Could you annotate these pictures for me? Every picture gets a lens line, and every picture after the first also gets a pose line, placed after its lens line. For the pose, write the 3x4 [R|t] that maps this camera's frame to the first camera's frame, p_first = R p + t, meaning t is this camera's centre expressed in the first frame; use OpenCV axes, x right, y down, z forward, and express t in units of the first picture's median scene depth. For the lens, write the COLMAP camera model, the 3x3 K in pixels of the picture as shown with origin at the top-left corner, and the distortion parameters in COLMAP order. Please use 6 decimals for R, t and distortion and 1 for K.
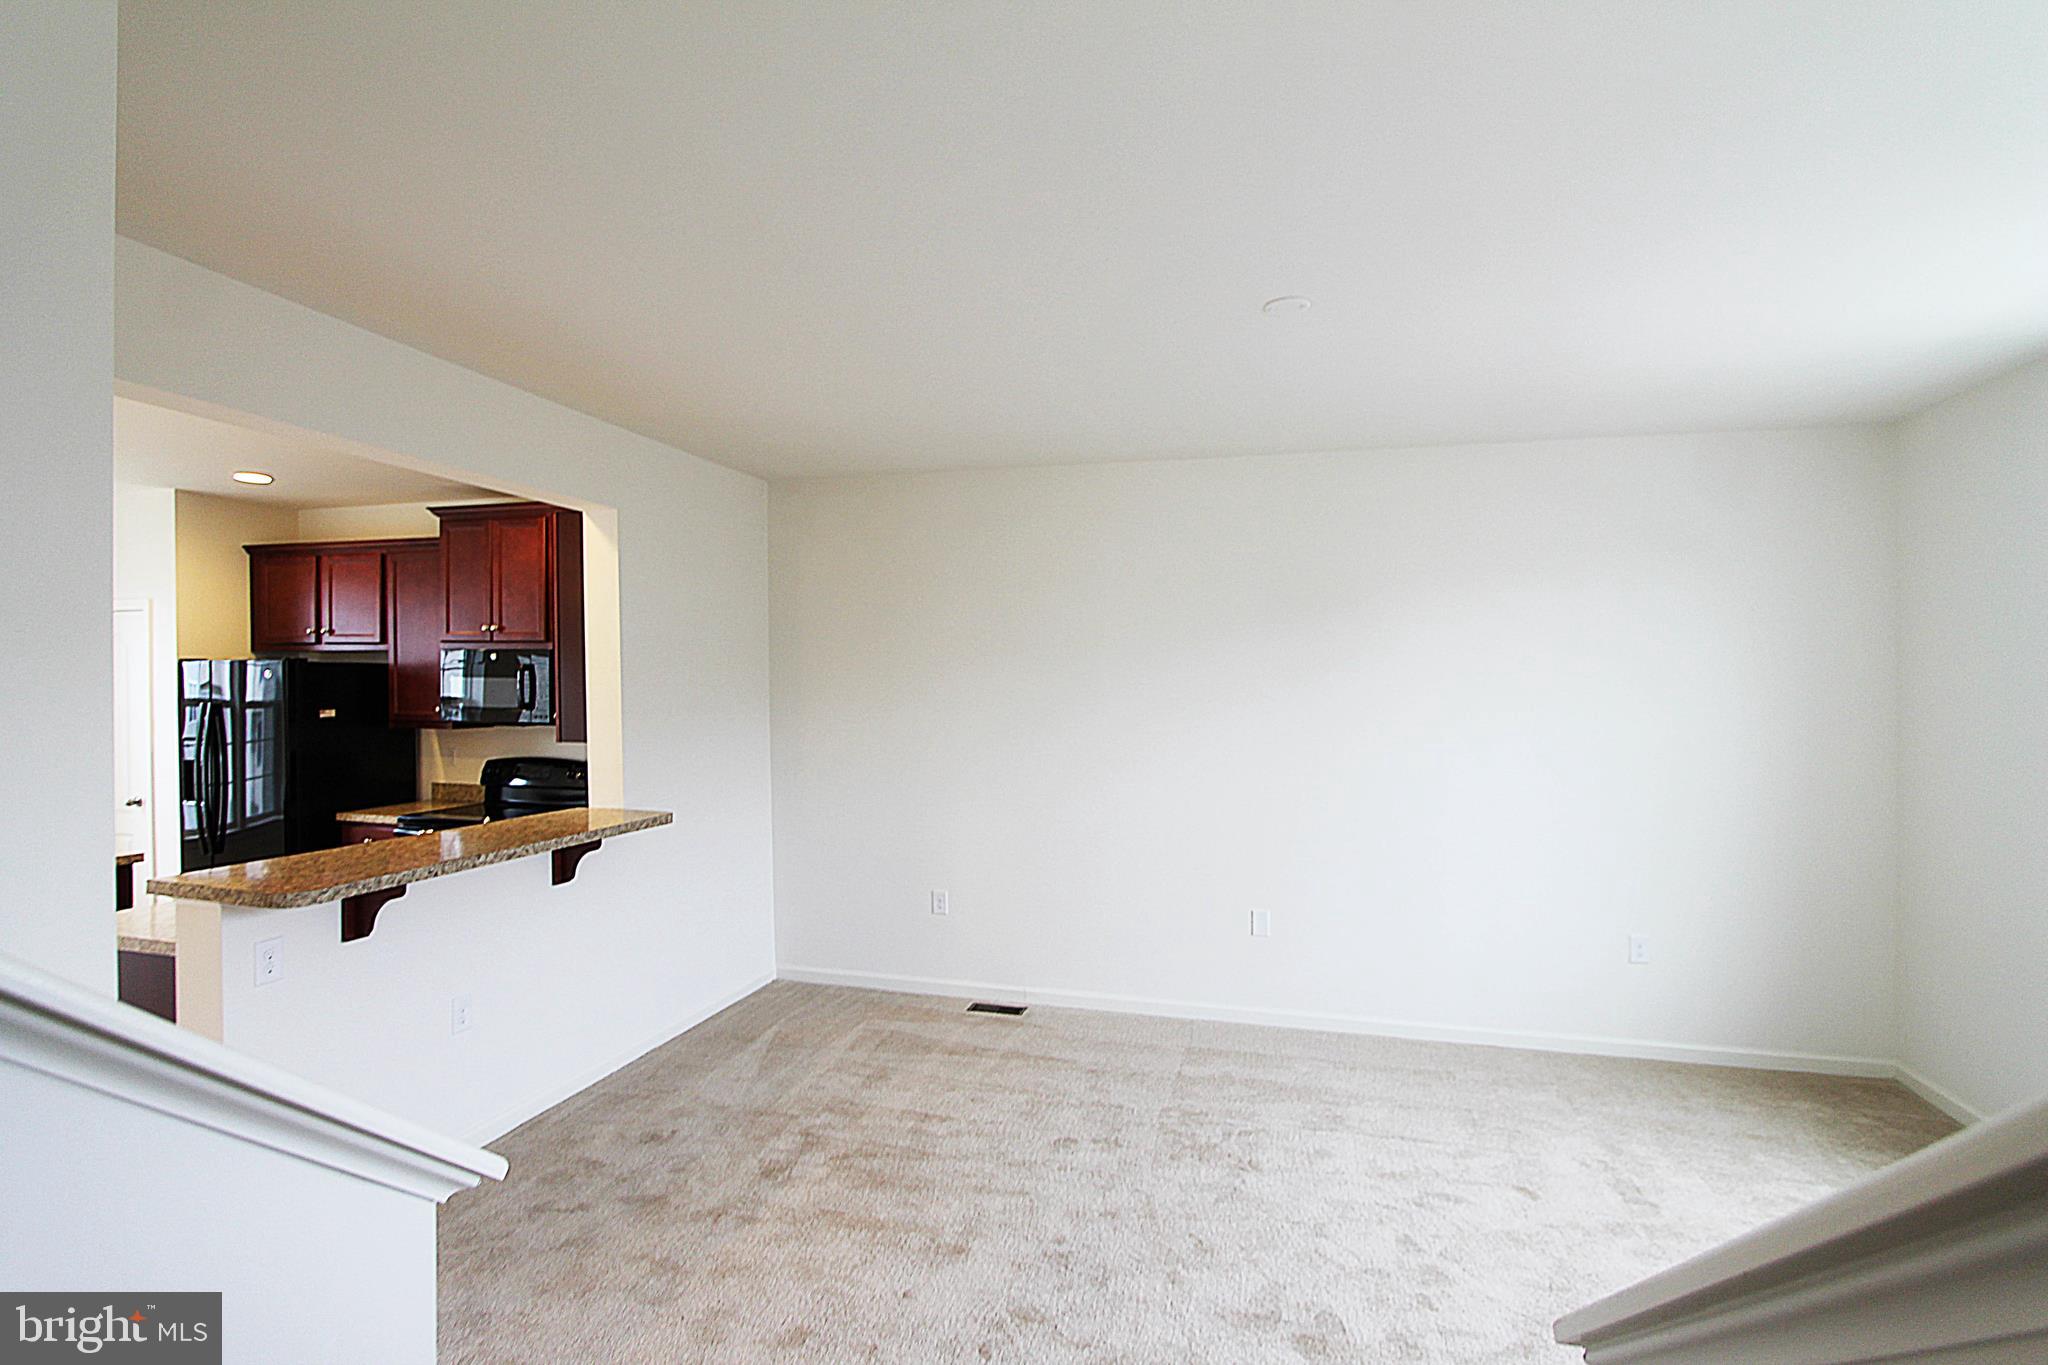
lens RADIAL K [[963.0, 0, 1019.1], [0, 963.0, 697.1], [0, 0, 1]] dist [-0.019255, 0.001280]
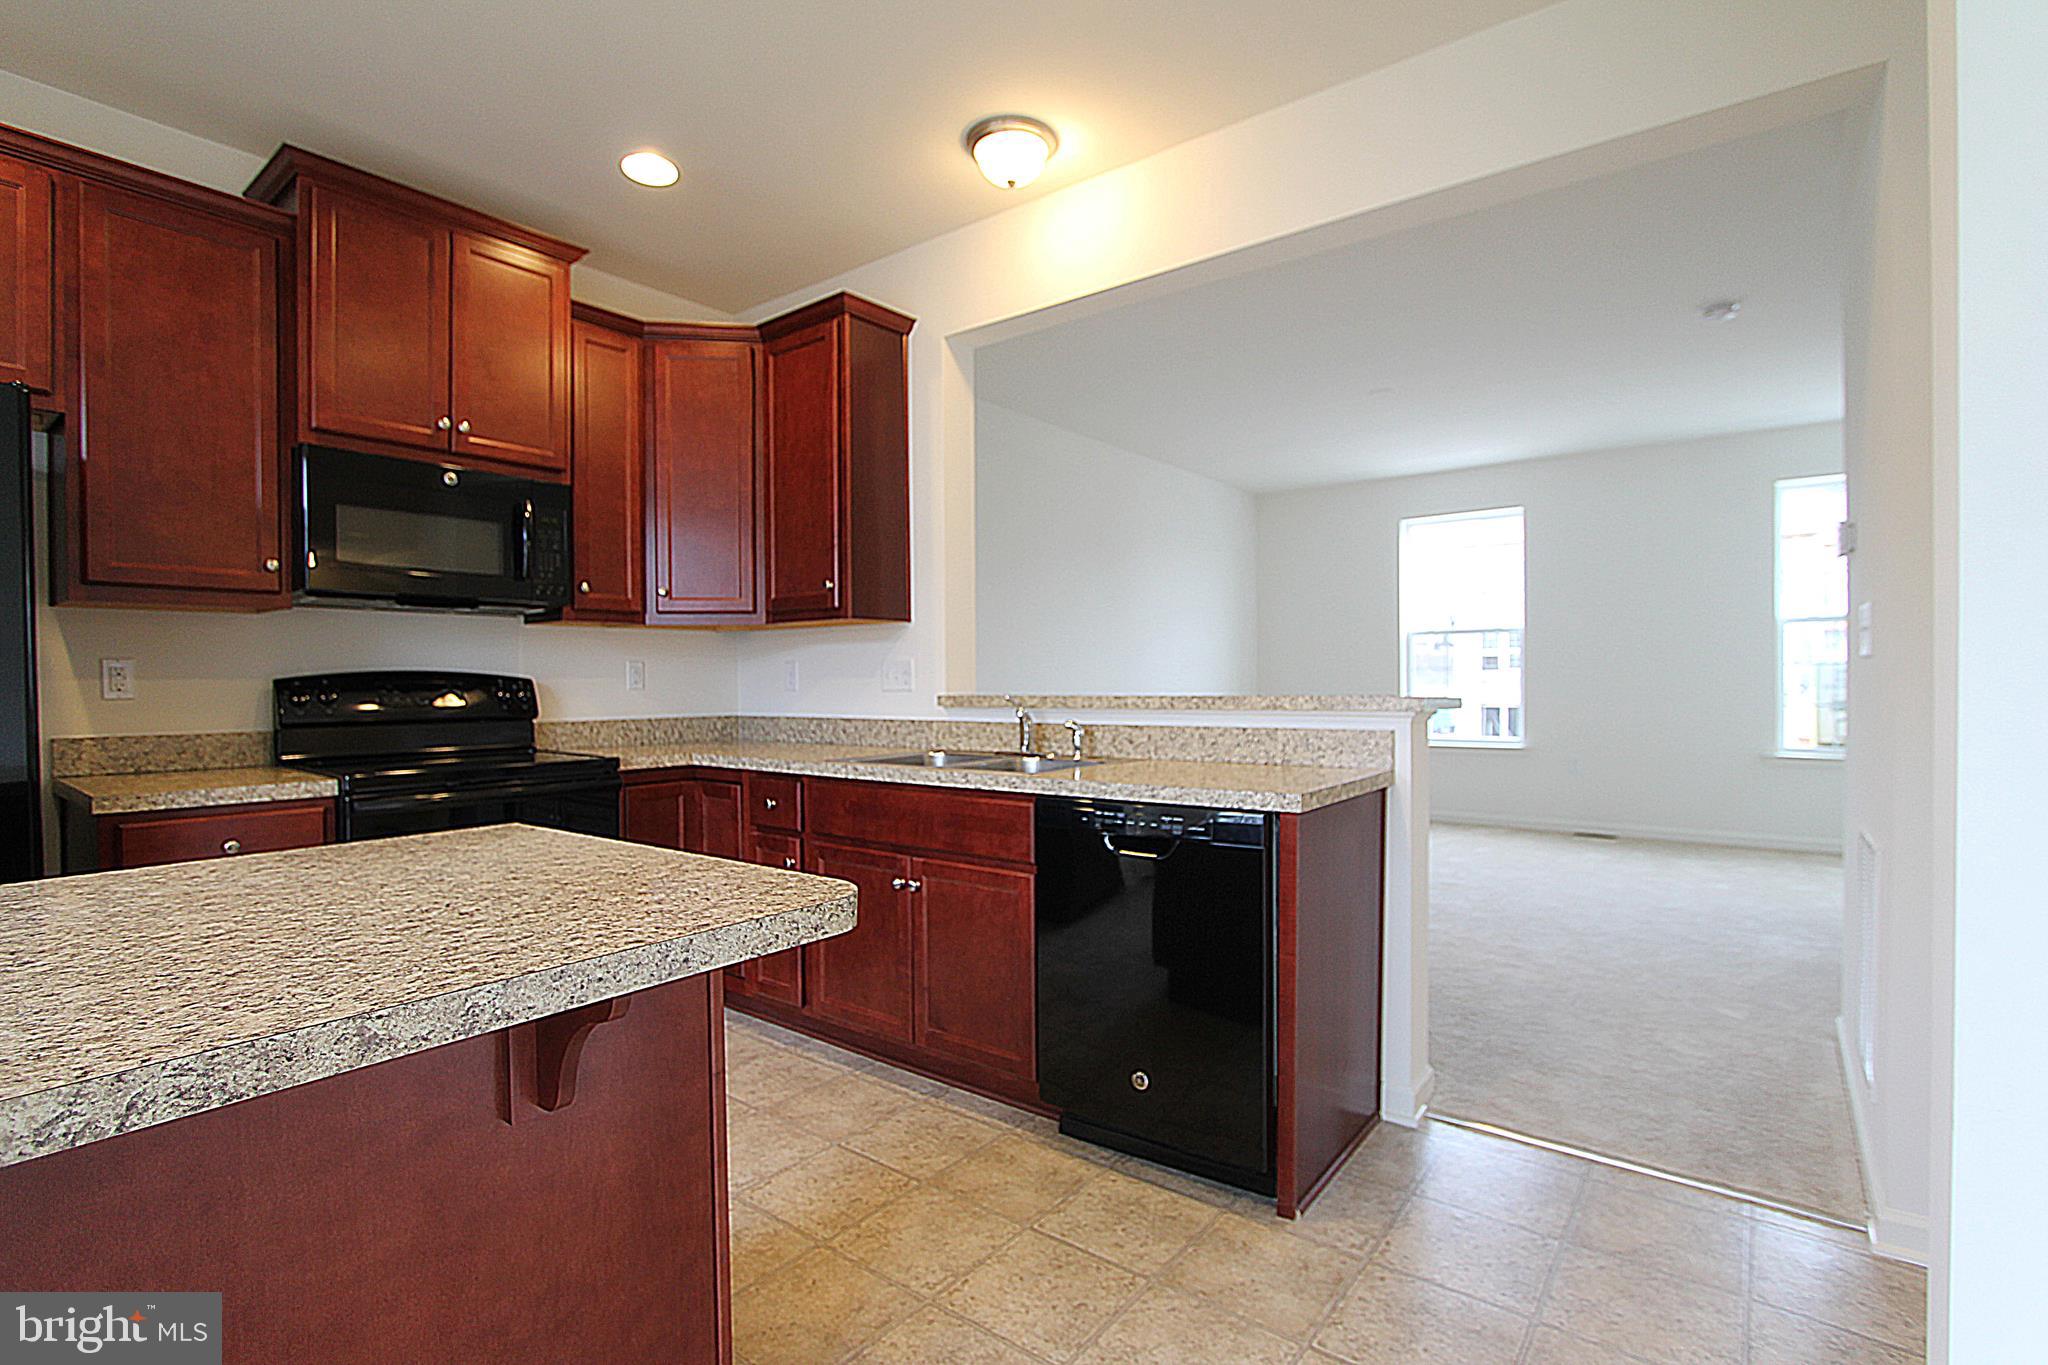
lens RADIAL K [[963.0, 0, 1010.4], [0, 963.0, 716.1], [0, 0, 1]] dist [-0.019255, 0.001280]
pose [[0.402575, -0.042528, 0.914398, -1.142462], [0.024217, 0.999065, 0.035804, 0.101411], [-0.915067, 0.007731, 0.403229, 0.593314]]
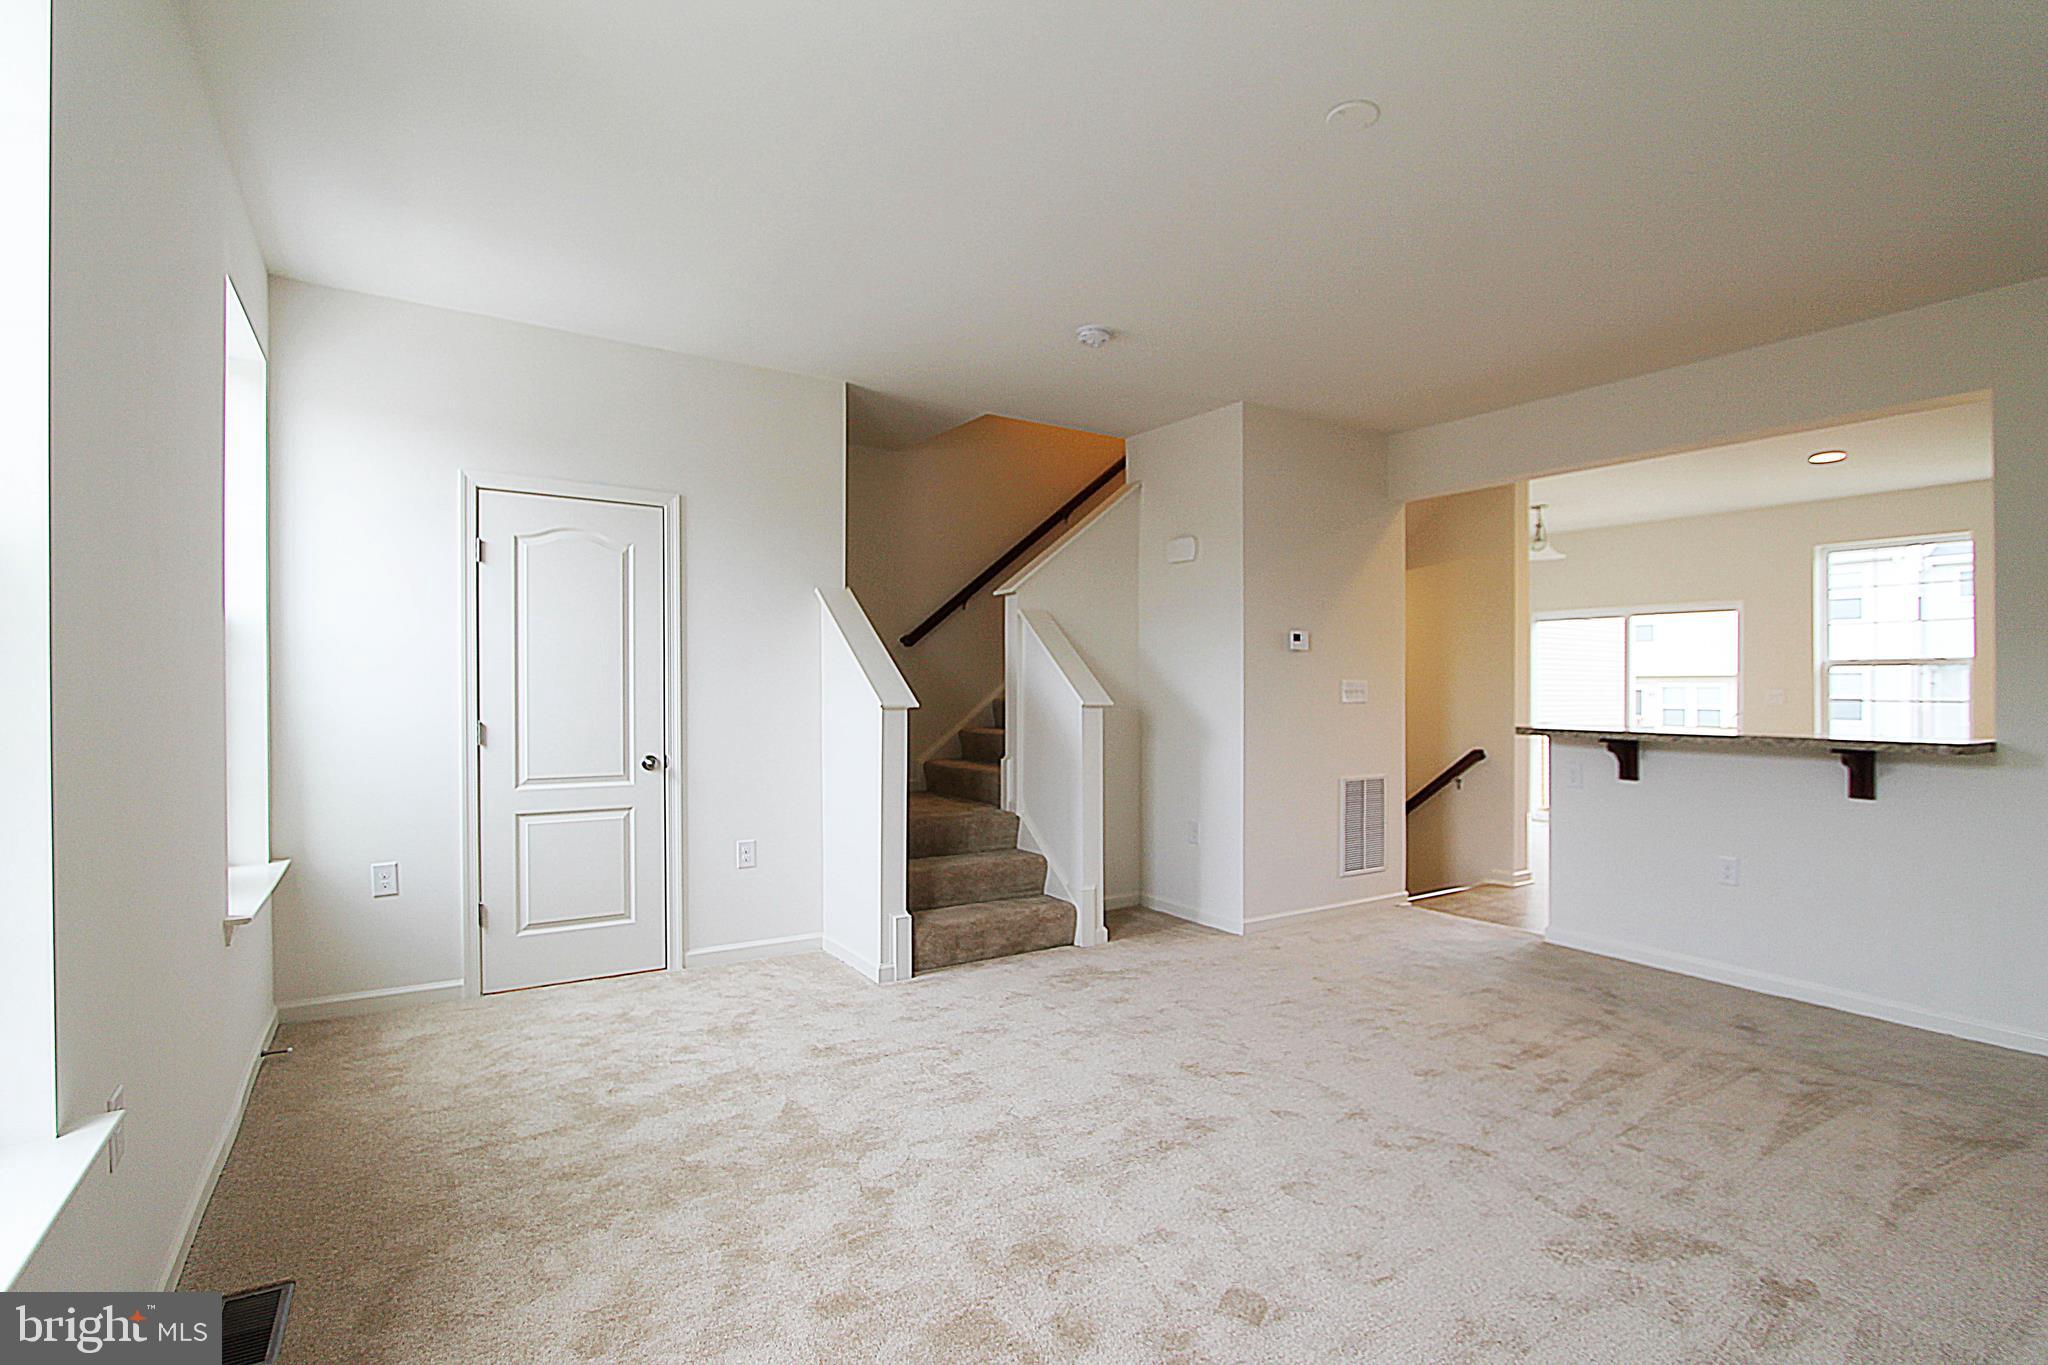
lens RADIAL K [[963.0, 0, 1025.3], [0, 963.0, 684.5], [0, 0, 1]] dist [-0.019255, 0.001280]
pose [[-0.670595, -0.013730, -0.741697, 0.740741], [-0.022425, 0.999747, 0.001769, 0.081338], [0.741485, 0.017819, -0.670733, 0.879124]]
